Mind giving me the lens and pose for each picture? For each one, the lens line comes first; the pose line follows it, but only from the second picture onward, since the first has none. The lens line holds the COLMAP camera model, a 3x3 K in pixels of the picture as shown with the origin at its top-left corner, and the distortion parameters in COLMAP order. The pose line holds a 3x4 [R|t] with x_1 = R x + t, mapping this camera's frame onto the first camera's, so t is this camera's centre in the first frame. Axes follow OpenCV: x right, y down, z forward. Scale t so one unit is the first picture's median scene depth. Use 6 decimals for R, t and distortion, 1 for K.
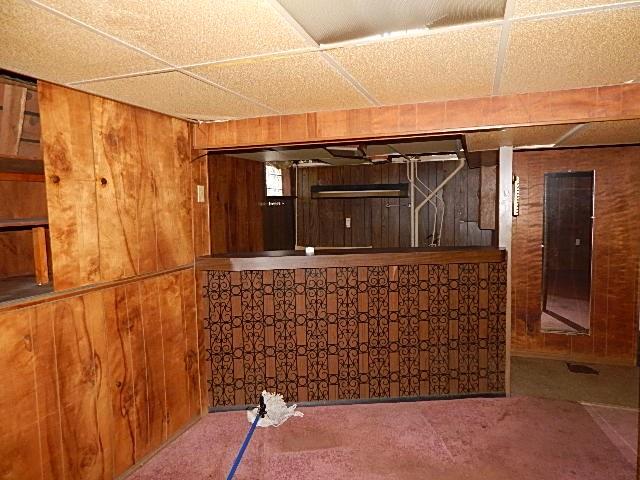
lens RADIAL K [[427.3, 0, 321.9], [0, 427.3, 239.5], [0, 0, 1]] dist [0.011798, -0.003602]
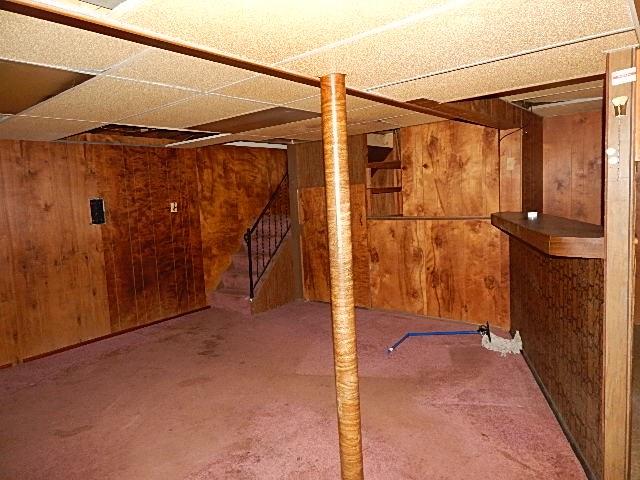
lens RADIAL K [[427.3, 0, 321.9], [0, 427.3, 239.5], [0, 0, 1]] dist [0.011798, -0.003602]
pose [[-0.345819, 0.138902, -0.927963, 1.528400], [-0.013323, 0.988155, 0.152877, -0.094258], [0.938207, 0.065231, -0.339872, 1.216291]]
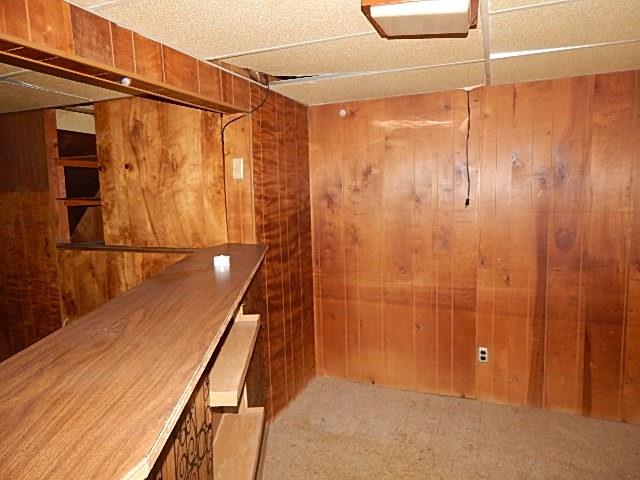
lens RADIAL K [[427.3, 0, 321.9], [0, 427.3, 239.5], [0, 0, 1]] dist [0.011798, -0.003602]
pose [[-0.029218, 0.140554, -0.989642, 0.729852], [-0.049700, 0.988636, 0.141879, -0.128565], [0.998337, 0.053330, -0.021900, 1.563237]]
